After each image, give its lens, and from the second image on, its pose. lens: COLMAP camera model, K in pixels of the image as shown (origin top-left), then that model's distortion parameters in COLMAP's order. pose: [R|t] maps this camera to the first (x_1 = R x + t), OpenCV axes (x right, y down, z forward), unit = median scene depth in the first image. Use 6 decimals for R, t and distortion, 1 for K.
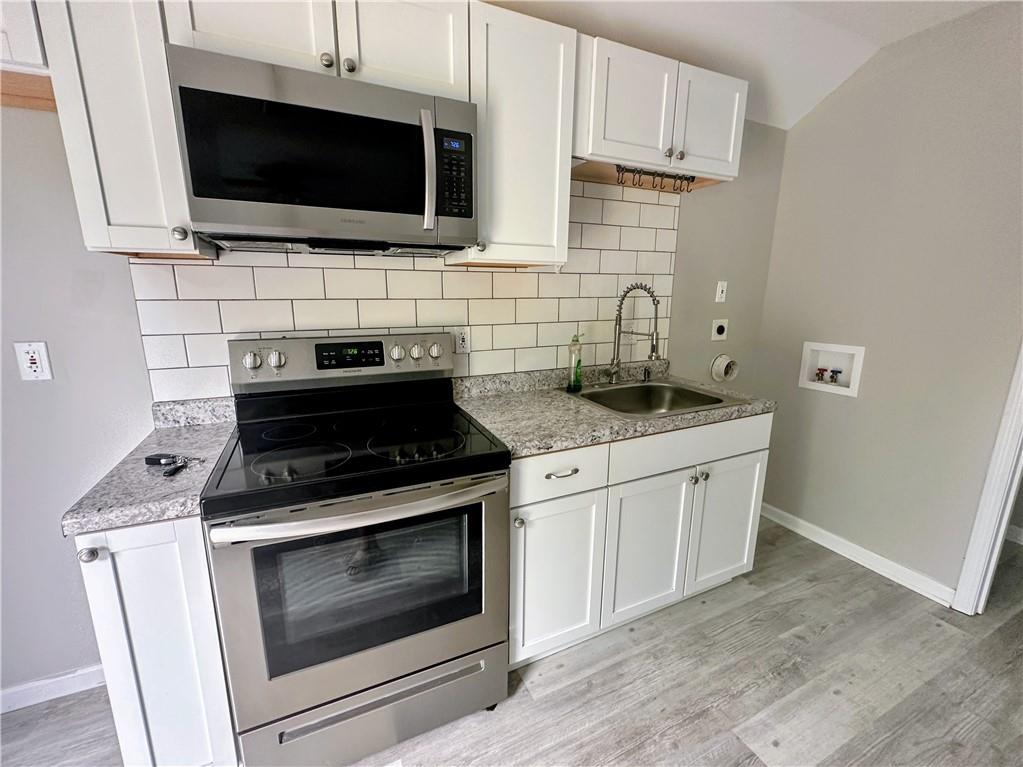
lens RADIAL K [[436.8, 0, 511.8], [0, 436.8, 382.3], [0, 0, 1]] dist [-0.004928, 0.000439]
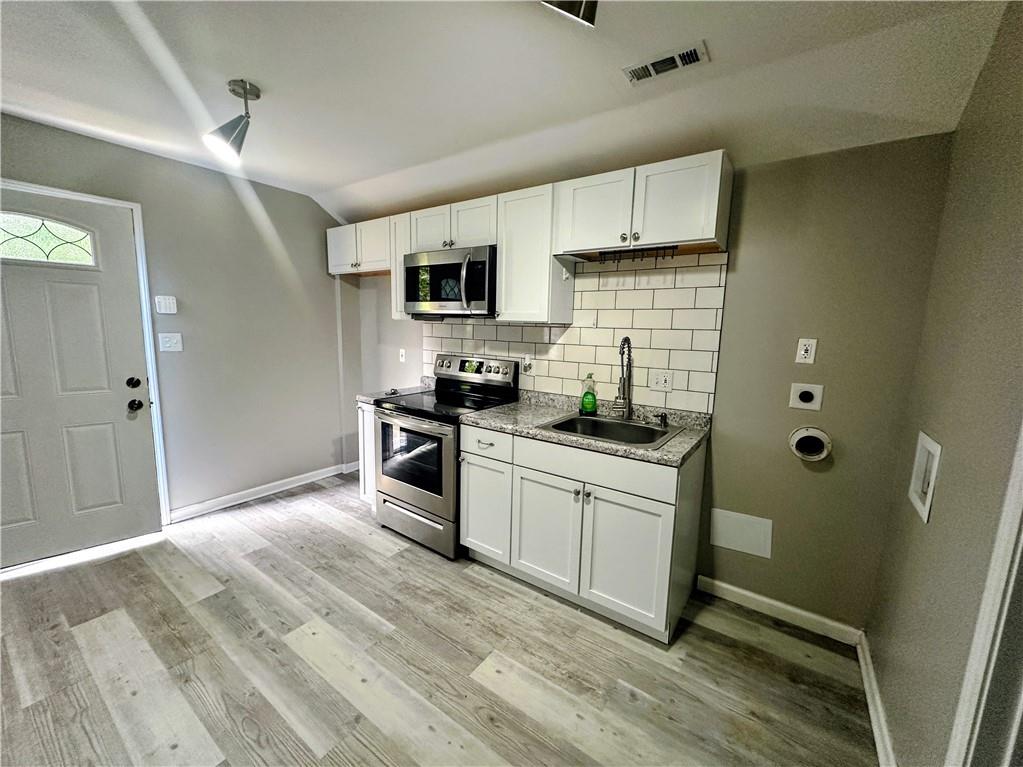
lens RADIAL K [[411.2, 0, 505.8], [0, 411.2, 381.1], [0, 0, 1]] dist [-0.005163, 0.001117]
pose [[0.481690, 0.126070, -0.867226, 1.502152], [-0.208046, 0.977758, 0.026582, -0.088030], [0.851288, 0.167619, 0.497205, 0.214336]]
